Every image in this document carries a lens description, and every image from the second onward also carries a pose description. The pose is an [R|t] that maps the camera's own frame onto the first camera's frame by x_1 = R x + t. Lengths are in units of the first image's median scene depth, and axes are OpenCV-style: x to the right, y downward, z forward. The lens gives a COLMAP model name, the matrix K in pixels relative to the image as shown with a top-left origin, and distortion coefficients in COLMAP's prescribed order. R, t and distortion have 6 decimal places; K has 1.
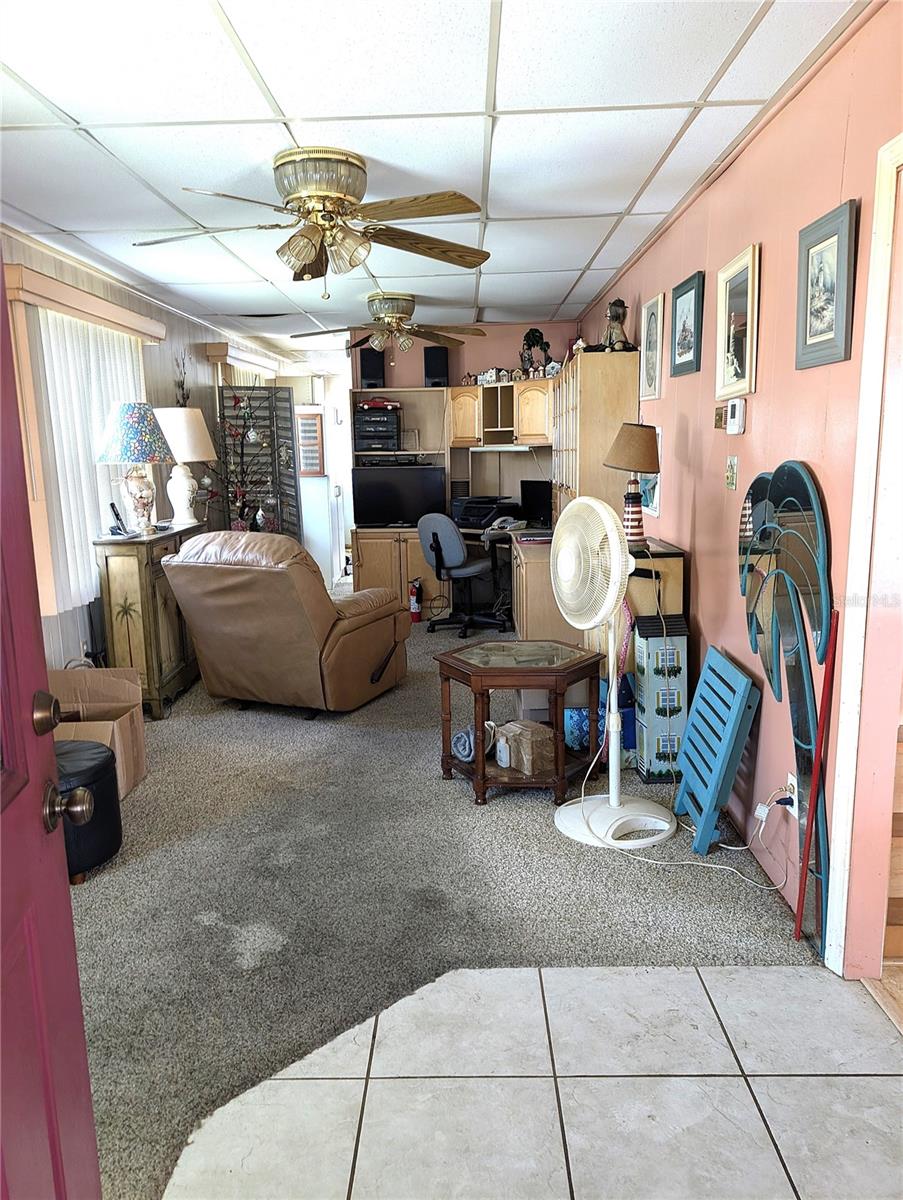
lens RADIAL K [[851.2, 0, 455.7], [0, 851.2, 603.6], [0, 0, 1]] dist [-0.003045, -0.002435]
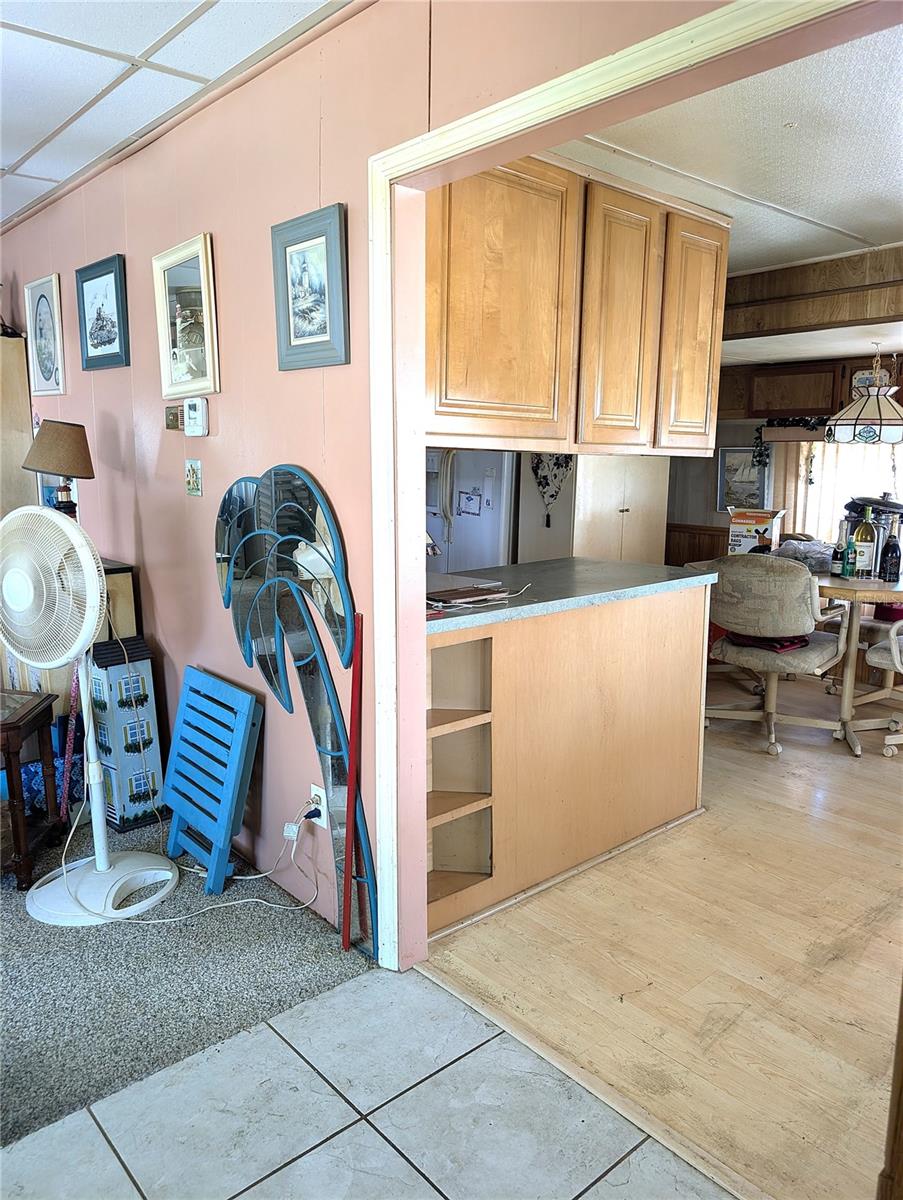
lens RADIAL K [[851.2, 0, 453.7], [0, 851.2, 601.0], [0, 0, 1]] dist [-0.003045, -0.002435]
pose [[0.738244, -0.093777, 0.667984, -0.106292], [0.102072, 0.994416, 0.026796, -0.017246], [-0.666766, 0.048400, 0.743693, 0.138108]]
